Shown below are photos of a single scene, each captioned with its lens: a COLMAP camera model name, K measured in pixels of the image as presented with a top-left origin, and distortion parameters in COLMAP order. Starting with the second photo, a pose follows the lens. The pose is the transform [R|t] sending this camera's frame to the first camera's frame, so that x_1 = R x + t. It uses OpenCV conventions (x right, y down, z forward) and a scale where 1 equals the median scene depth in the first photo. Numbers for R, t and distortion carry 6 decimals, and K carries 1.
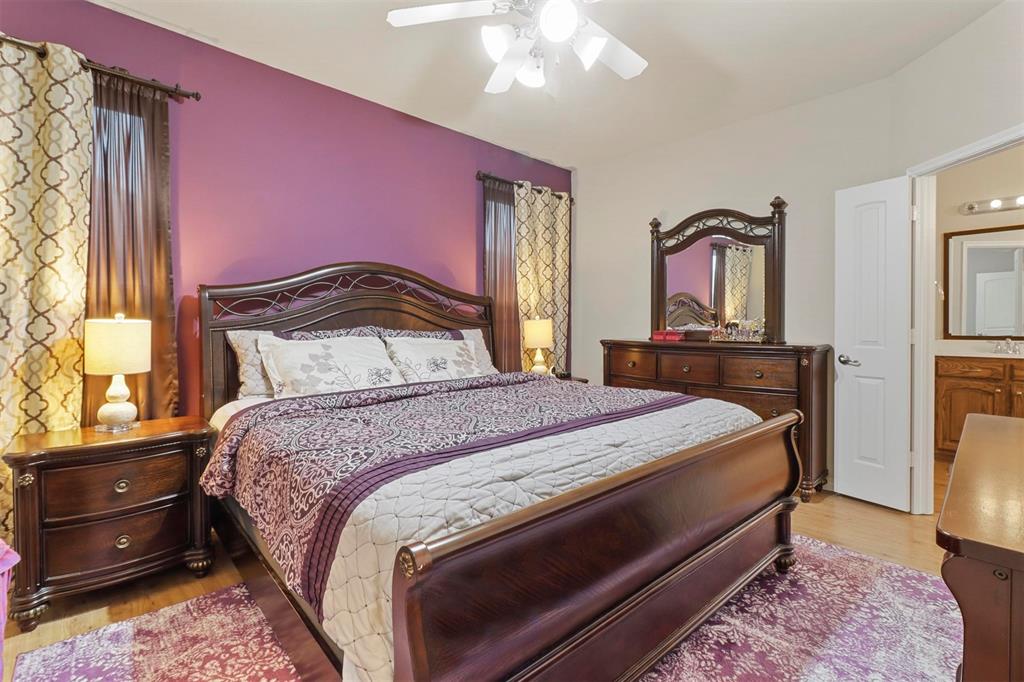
lens RADIAL K [[470.9, 0, 509.5], [0, 470.9, 327.3], [0, 0, 1]] dist [0.000528, -0.000060]
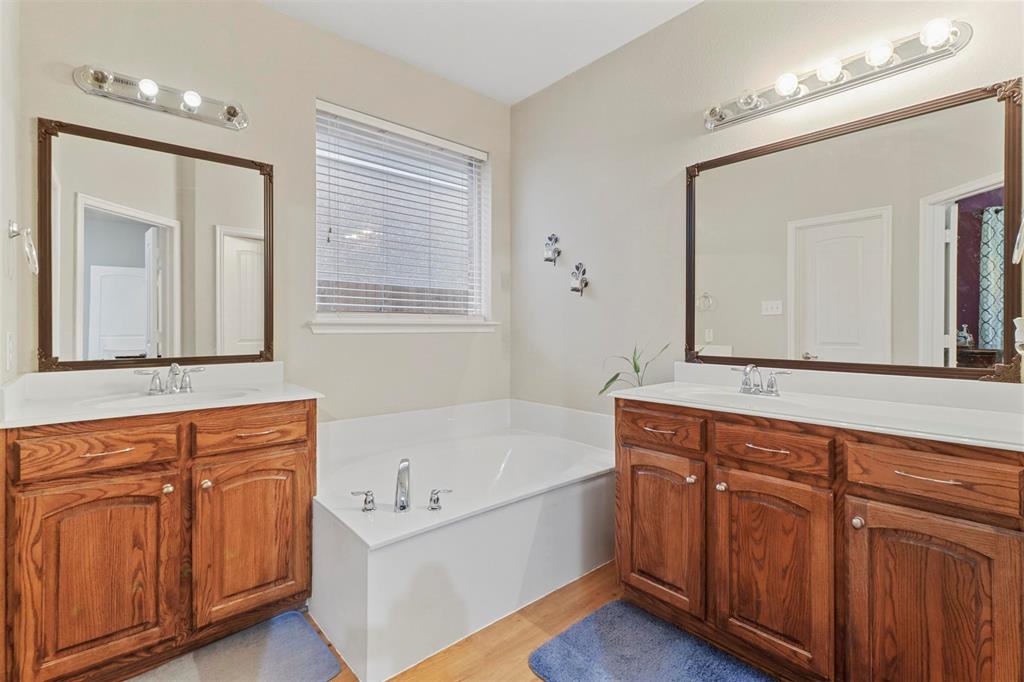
lens RADIAL K [[470.9, 0, 509.5], [0, 470.9, 327.3], [0, 0, 1]] dist [0.000528, -0.000060]
pose [[0.055475, 0.001960, 0.998458, 0.604985], [0.009216, 0.999954, -0.002475, -0.009774], [-0.998418, 0.009339, 0.055454, 0.642885]]
